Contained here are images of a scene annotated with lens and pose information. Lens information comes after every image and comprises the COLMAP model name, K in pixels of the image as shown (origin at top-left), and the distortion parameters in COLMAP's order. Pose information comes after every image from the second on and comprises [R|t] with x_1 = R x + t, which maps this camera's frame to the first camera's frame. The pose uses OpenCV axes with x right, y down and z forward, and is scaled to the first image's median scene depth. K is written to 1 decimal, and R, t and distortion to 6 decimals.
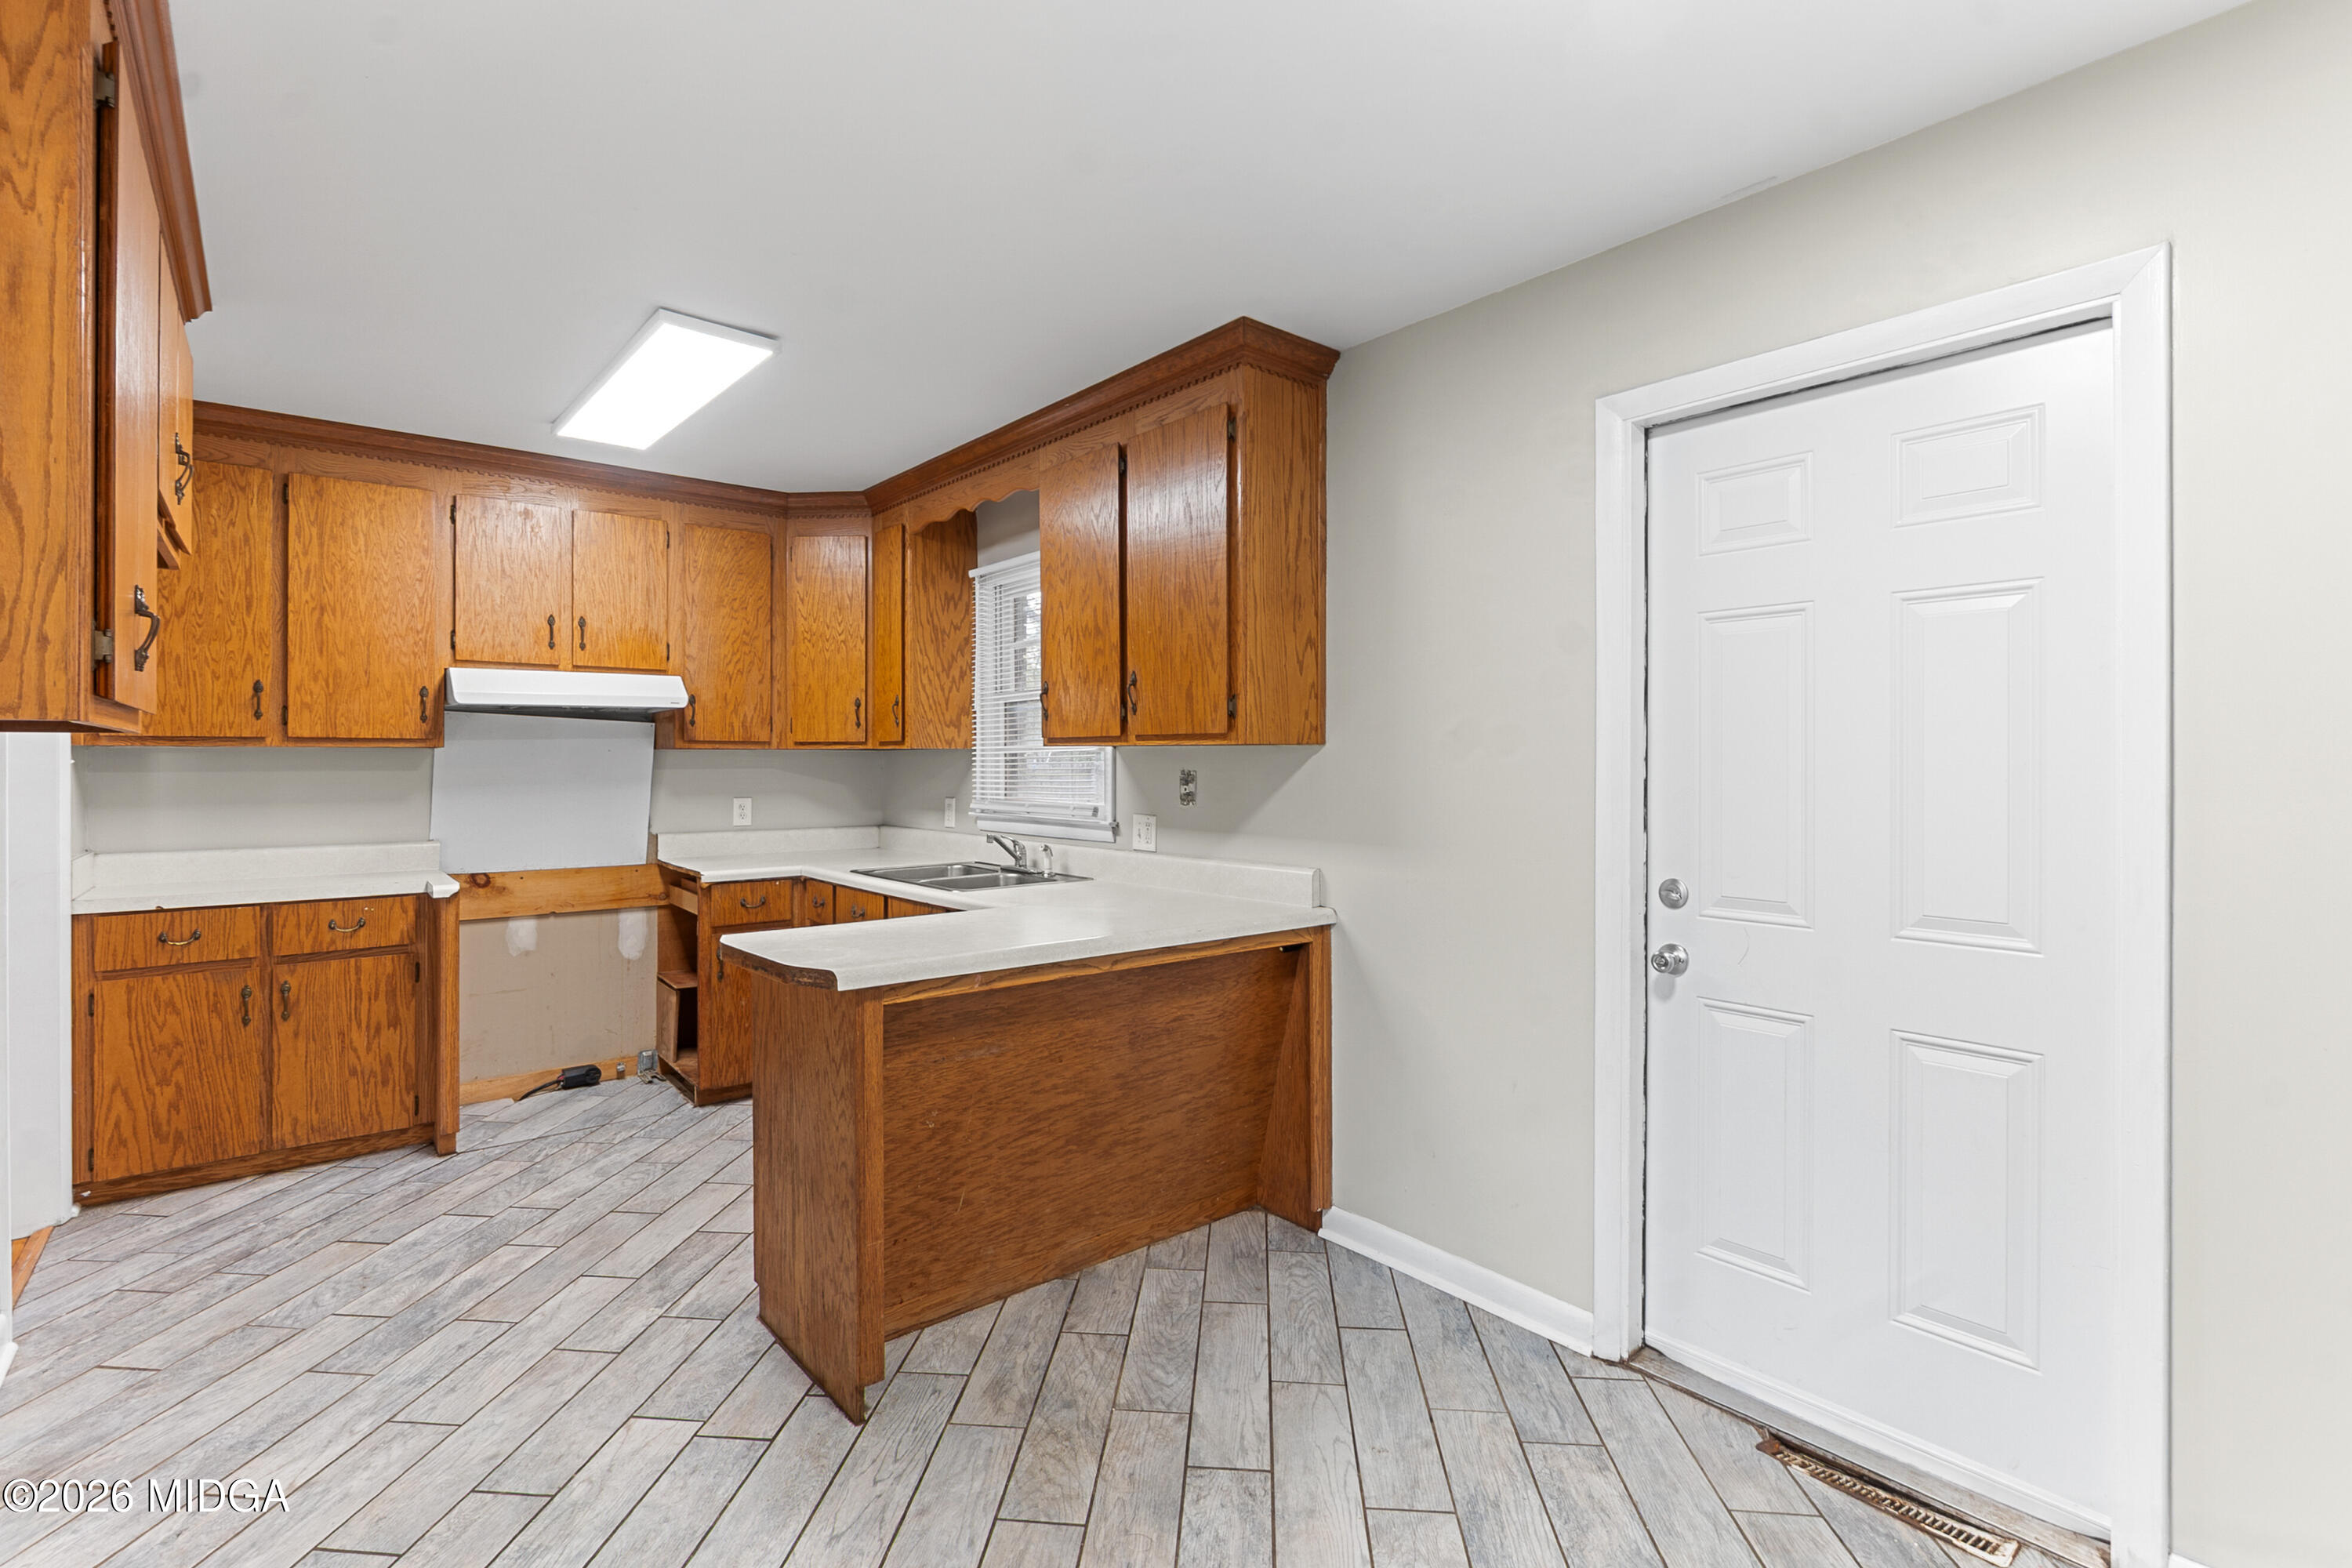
lens RADIAL K [[1070.8, 0, 1165.1], [0, 1070.8, 754.9], [0, 0, 1]] dist [-0.014501, 0.000261]
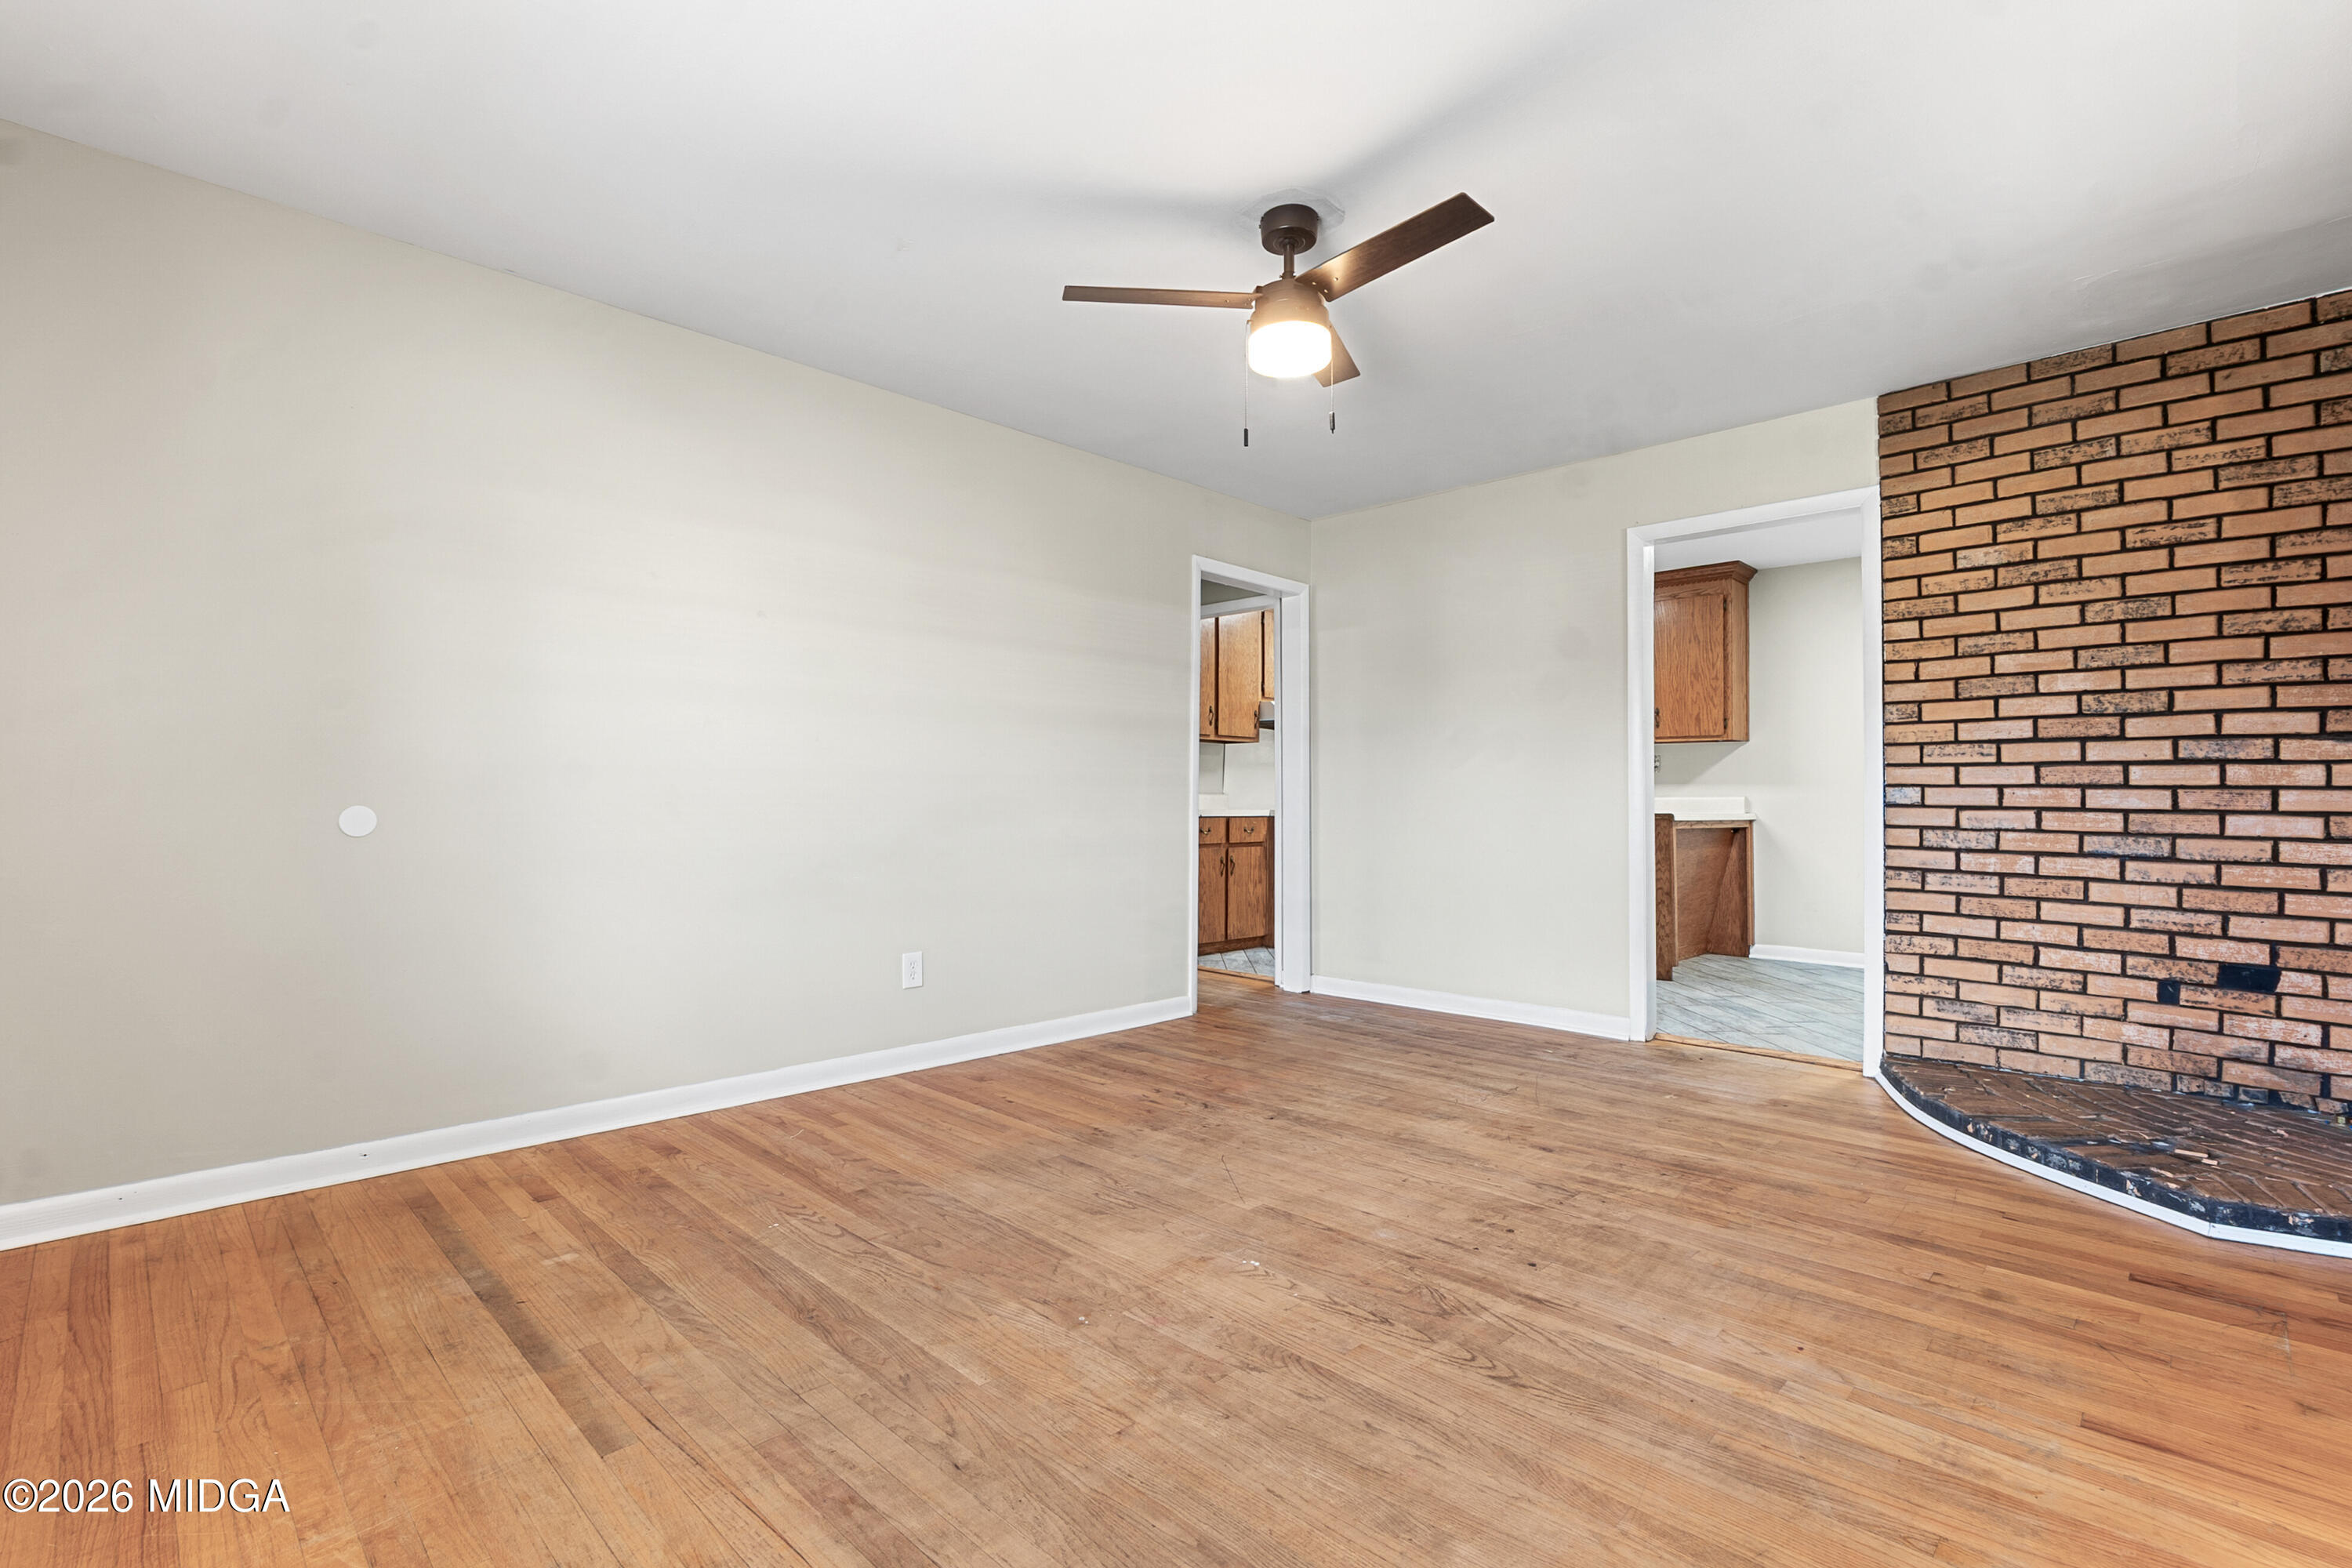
lens RADIAL K [[1077.8, 0, 1160.9], [0, 1077.8, 771.0], [0, 0, 1]] dist [-0.007085, 0.000186]
pose [[0.995338, 0.007630, 0.096149, -1.136909], [-0.005592, 0.999754, -0.021445, 0.095174], [-0.096289, 0.020807, 0.995136, -0.998626]]
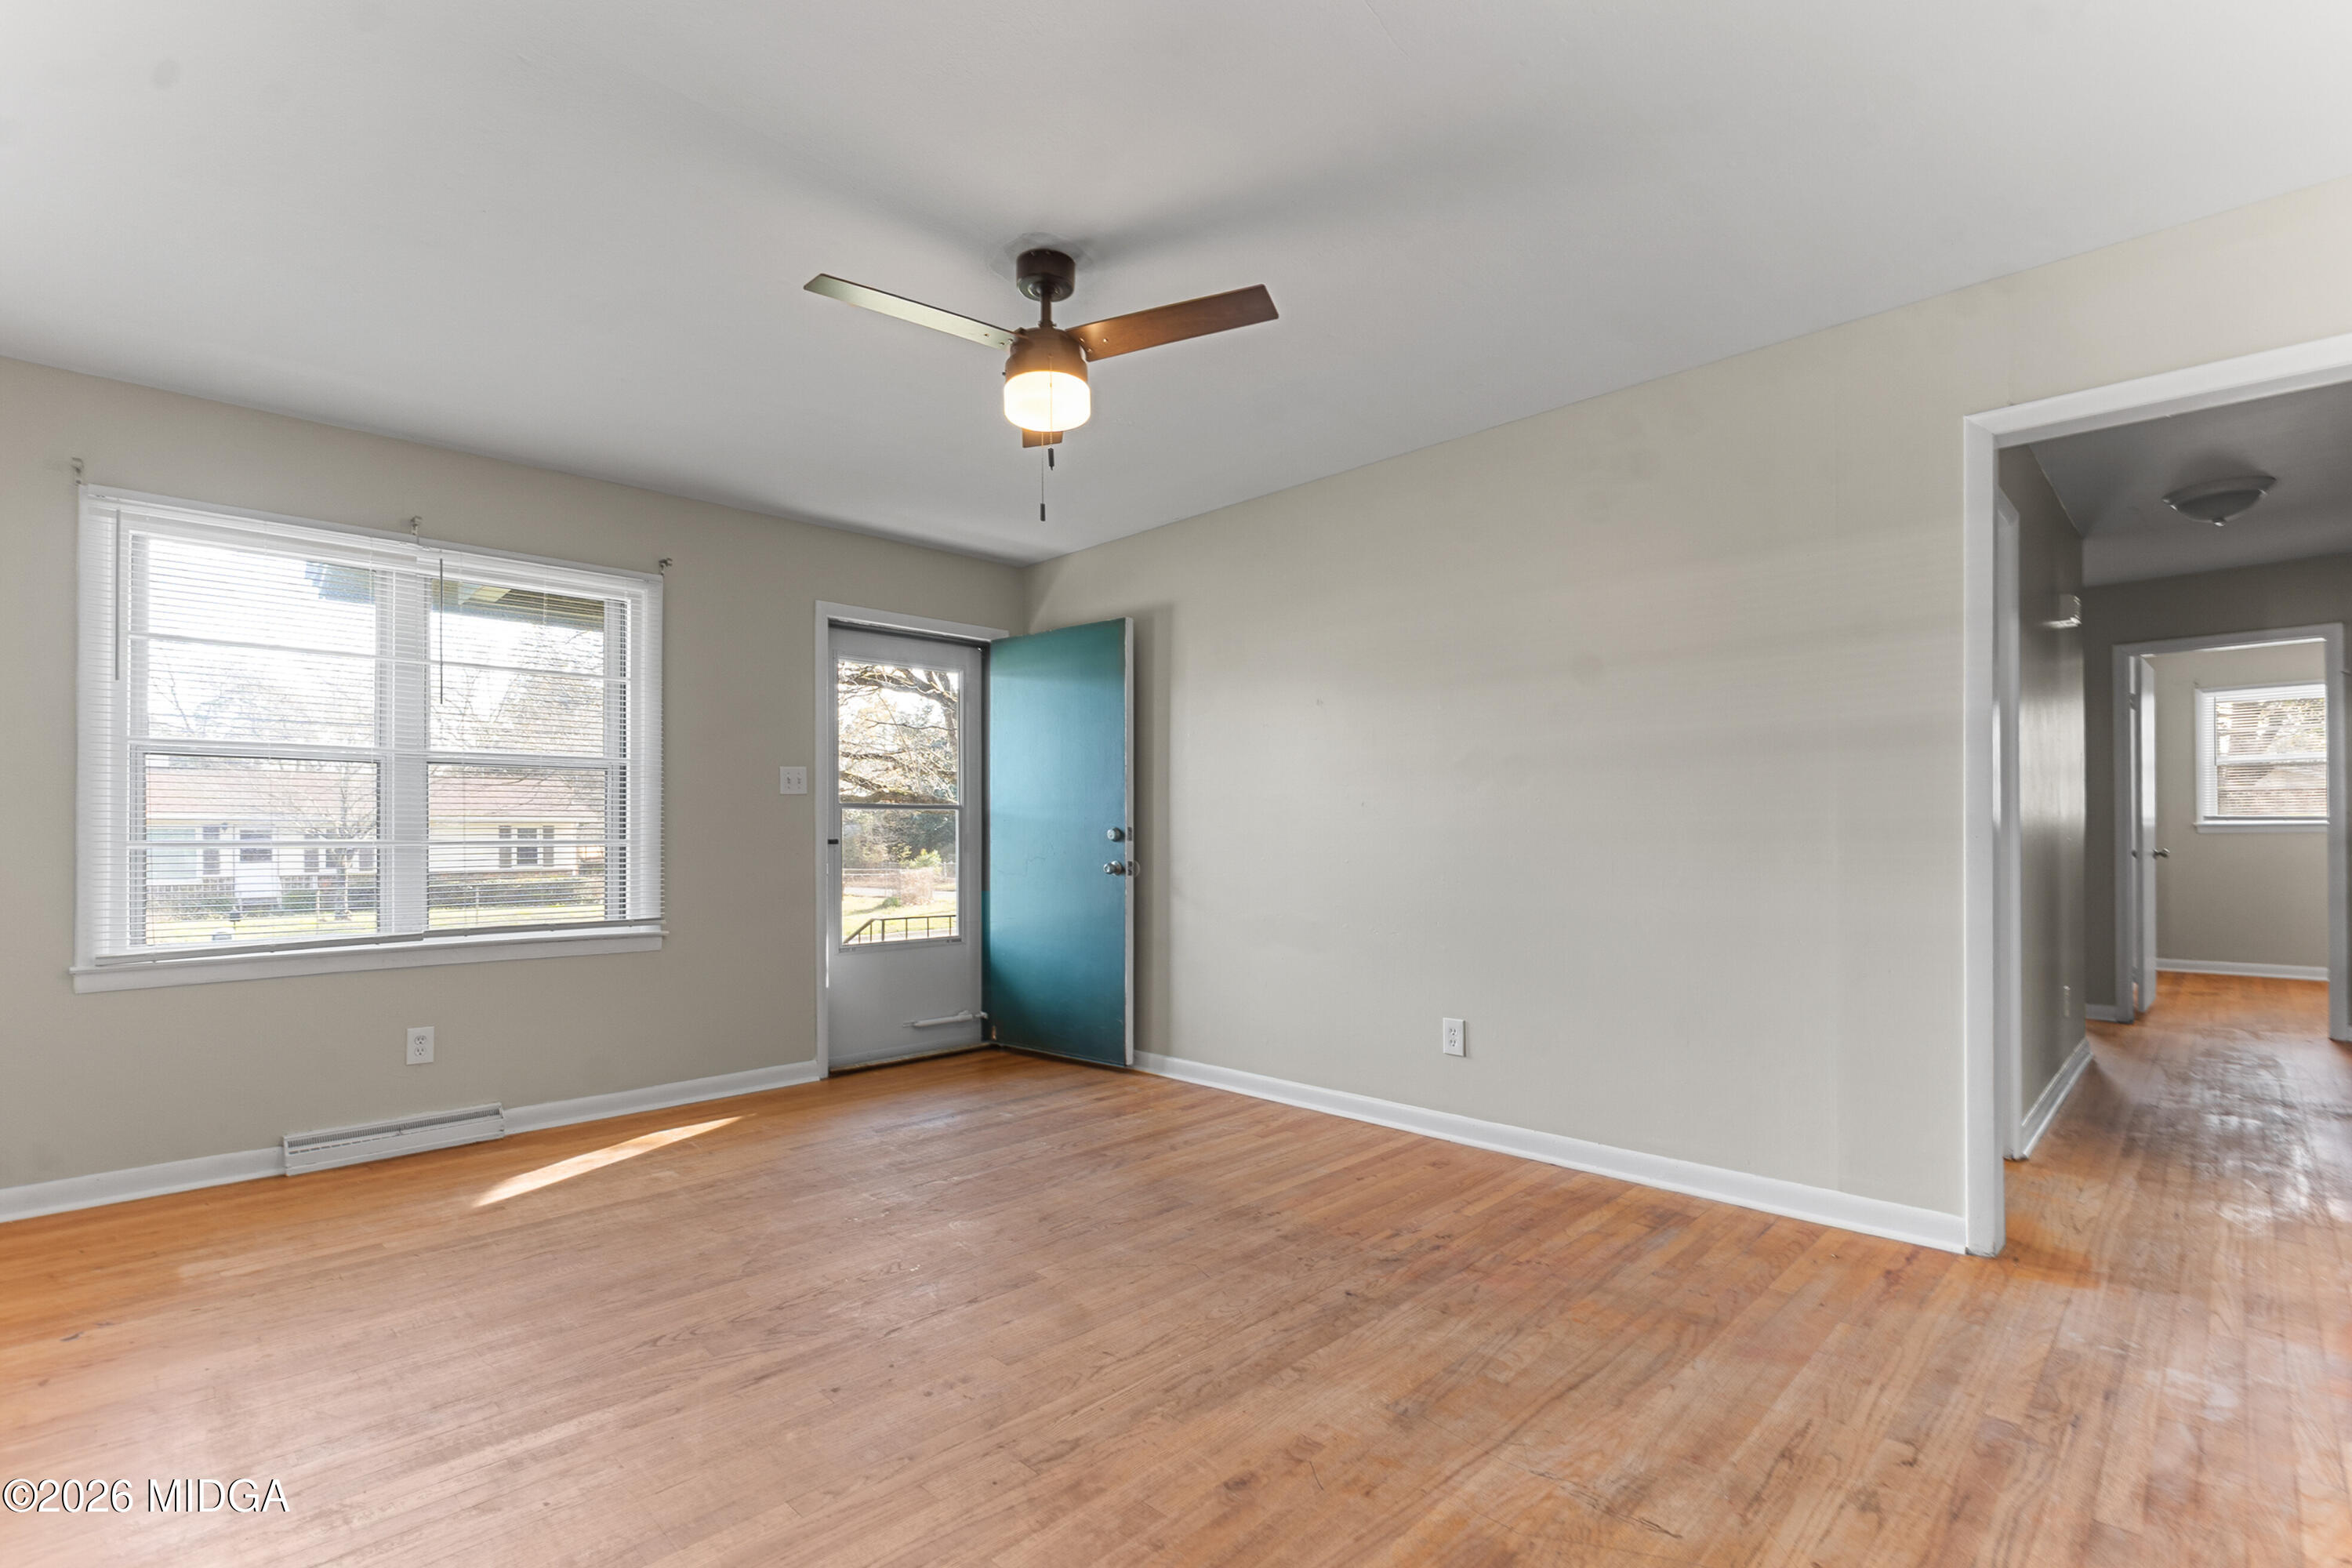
lens RADIAL K [[1070.8, 0, 1165.1], [0, 1070.8, 754.9], [0, 0, 1]] dist [-0.014501, 0.000261]
pose [[0.088774, -0.073152, -0.993362, -0.200115], [0.013221, 0.997298, -0.072261, 0.071603], [0.995964, -0.006718, 0.089501, -0.218764]]
